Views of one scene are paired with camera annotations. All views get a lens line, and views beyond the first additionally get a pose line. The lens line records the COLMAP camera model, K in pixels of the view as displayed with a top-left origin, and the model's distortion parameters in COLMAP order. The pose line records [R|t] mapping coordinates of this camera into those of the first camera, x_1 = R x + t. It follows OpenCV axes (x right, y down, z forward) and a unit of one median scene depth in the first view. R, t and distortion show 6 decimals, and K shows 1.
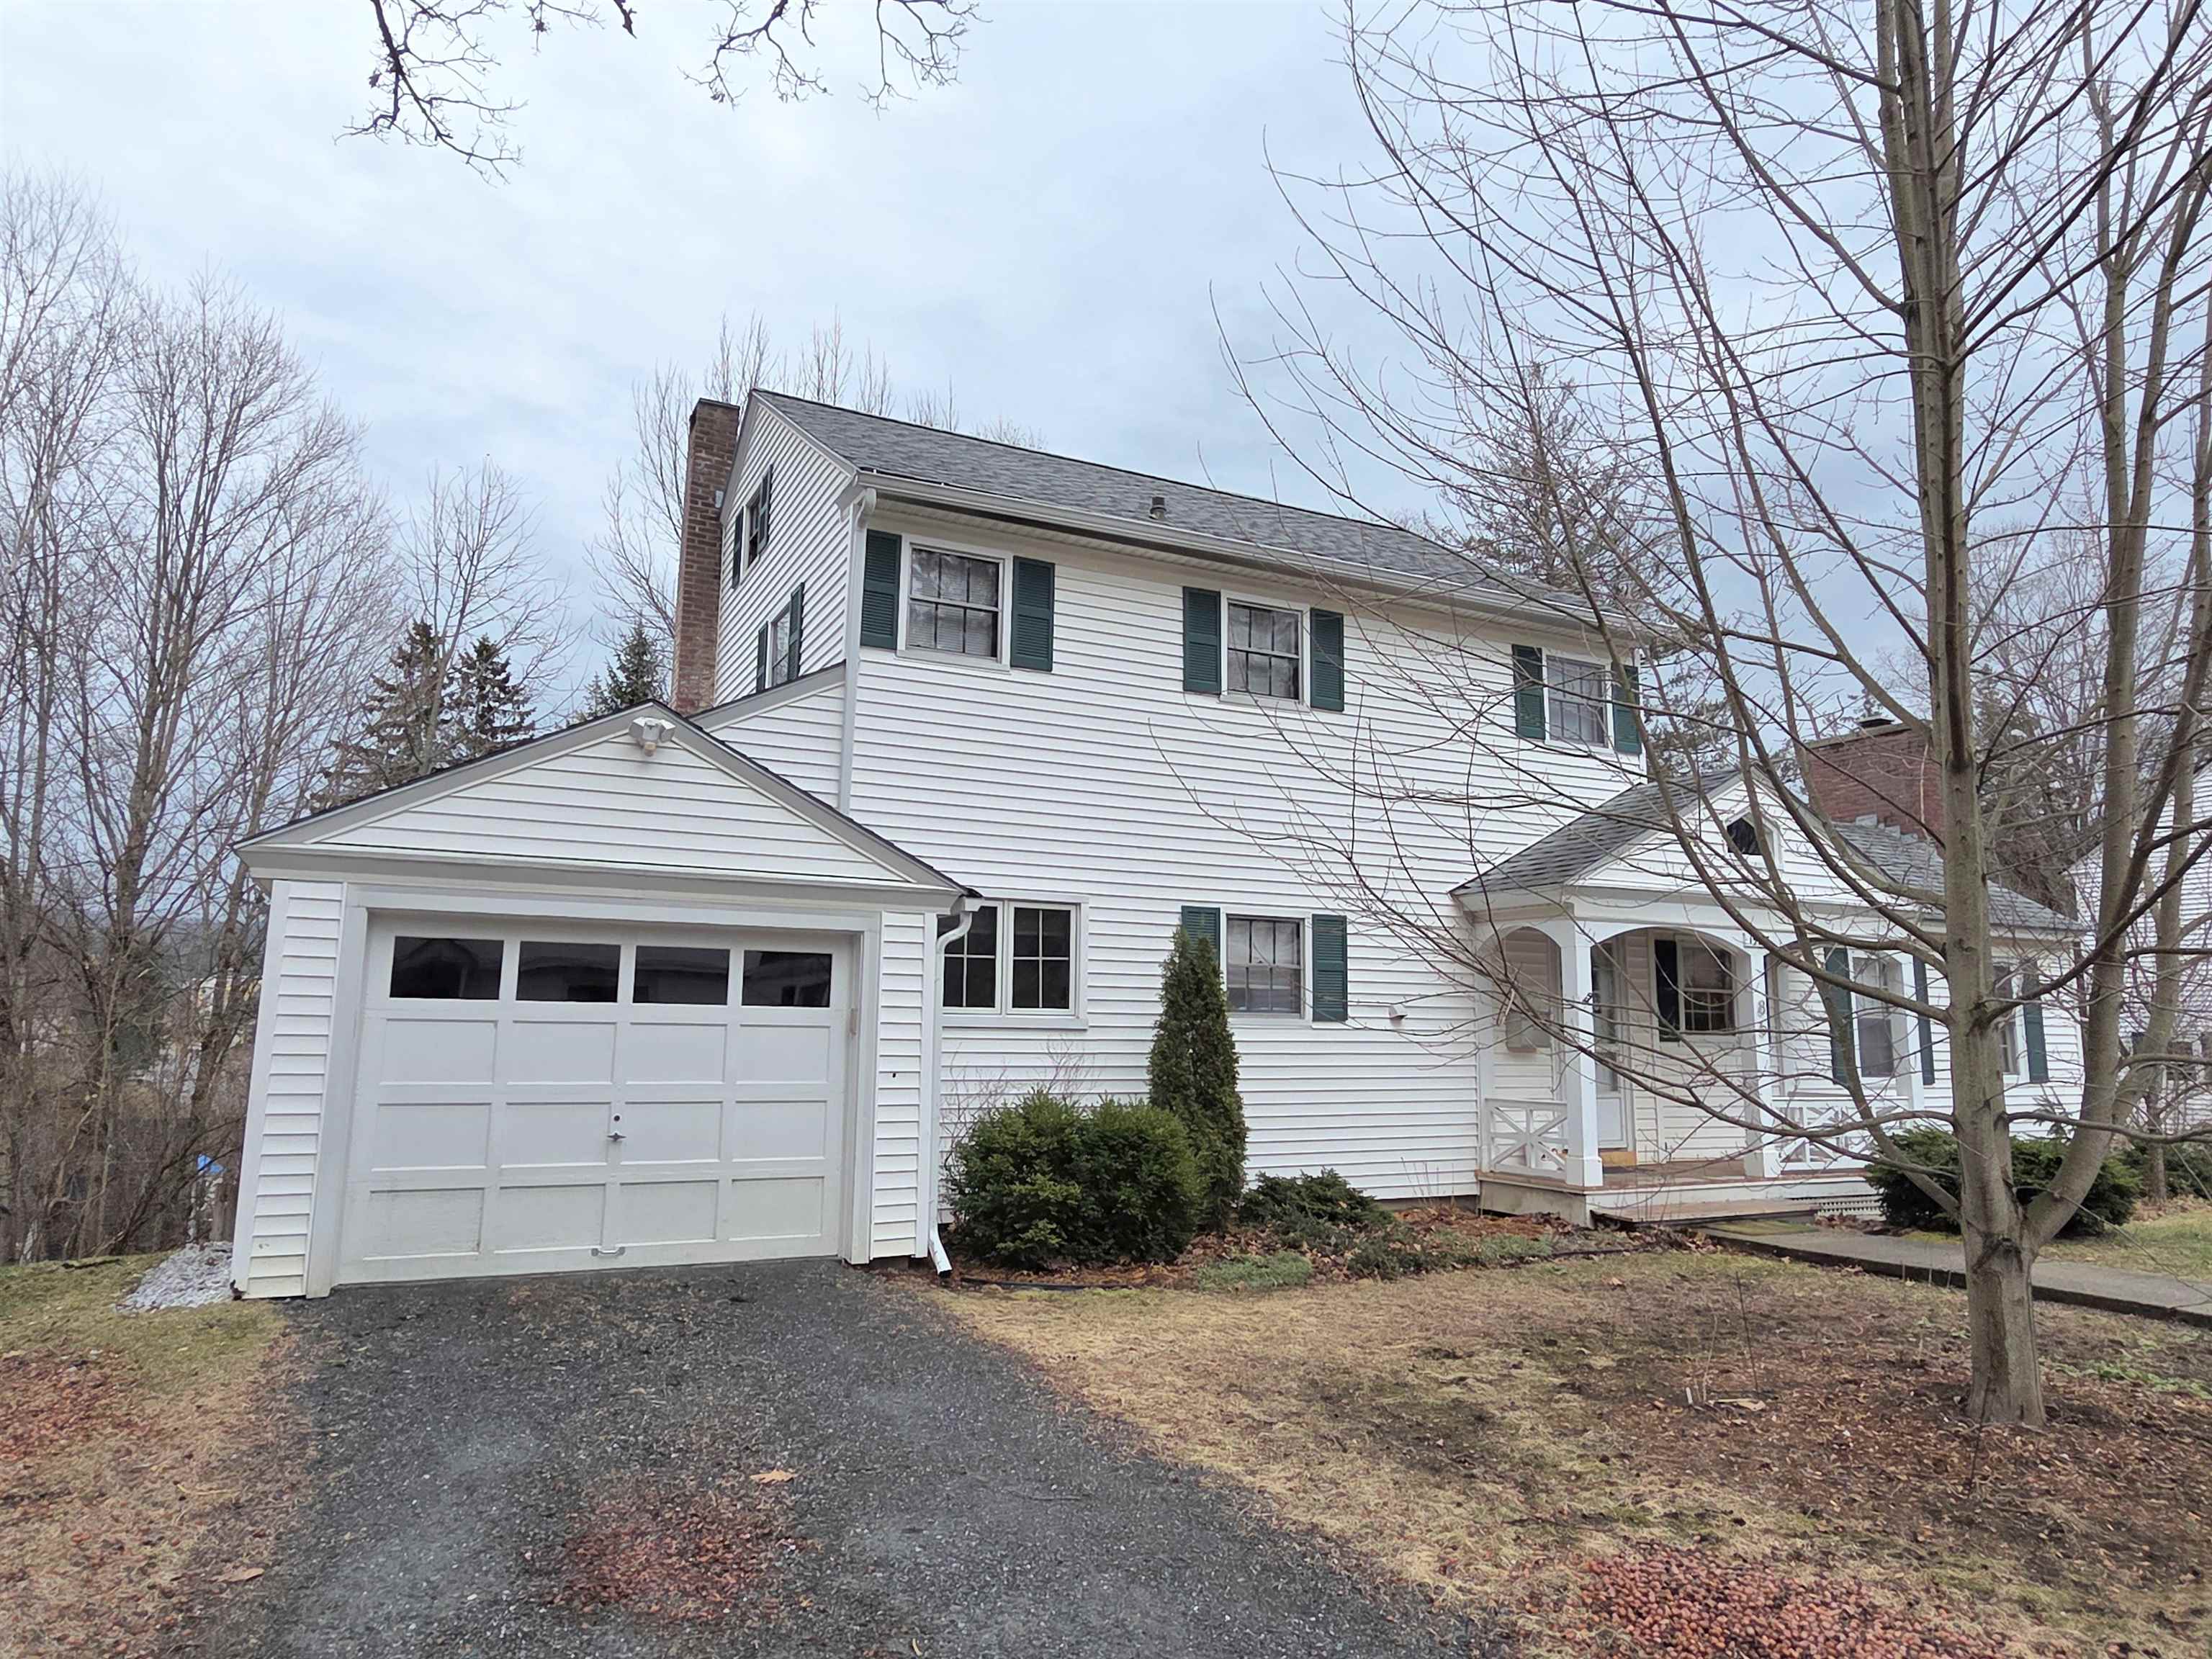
lens RADIAL K [[1384.5, 0, 1106.0], [0, 1384.5, 829.5], [0, 0, 1]] dist [-0.000449, 0.002966]
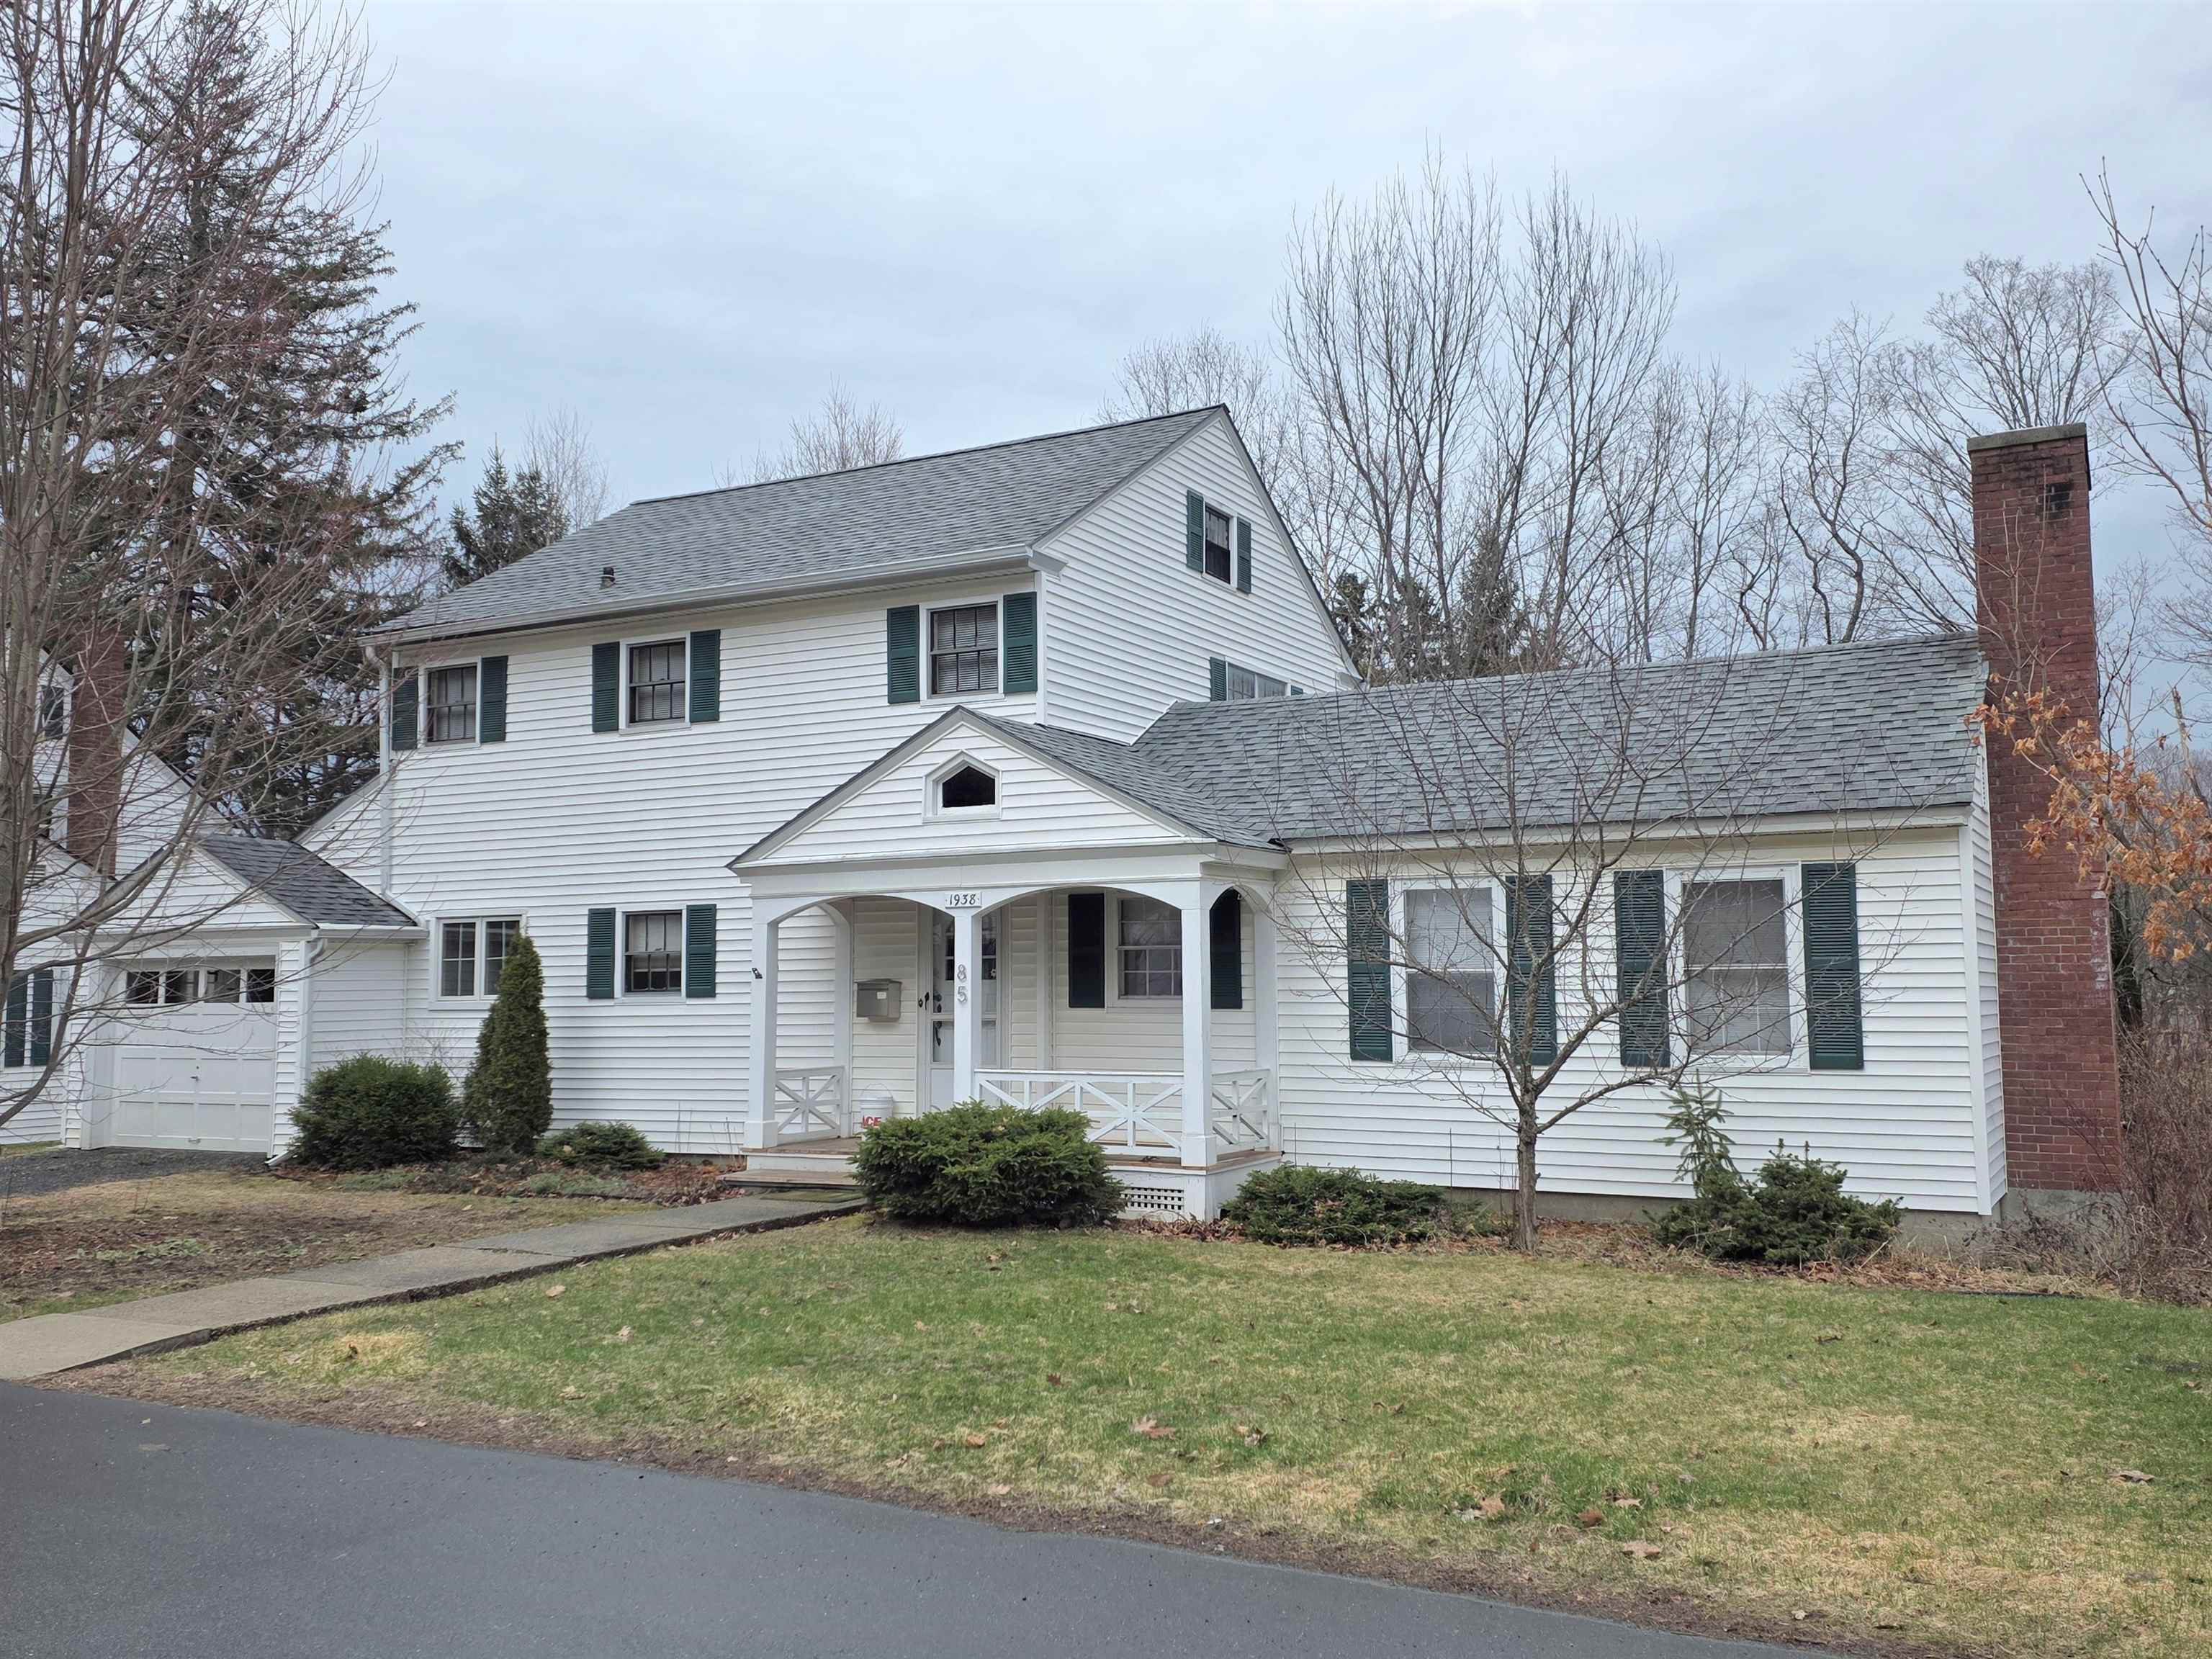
lens RADIAL K [[1896.3, 0, 1106.0], [0, 1896.3, 829.5], [0, 0, 1]] dist [0.089132, -0.004252]
pose [[0.569046, -0.089547, -0.817416, 1.808421], [0.135427, 0.990685, -0.014250, 0.075224], [0.811077, -0.102592, 0.575872, 0.419418]]
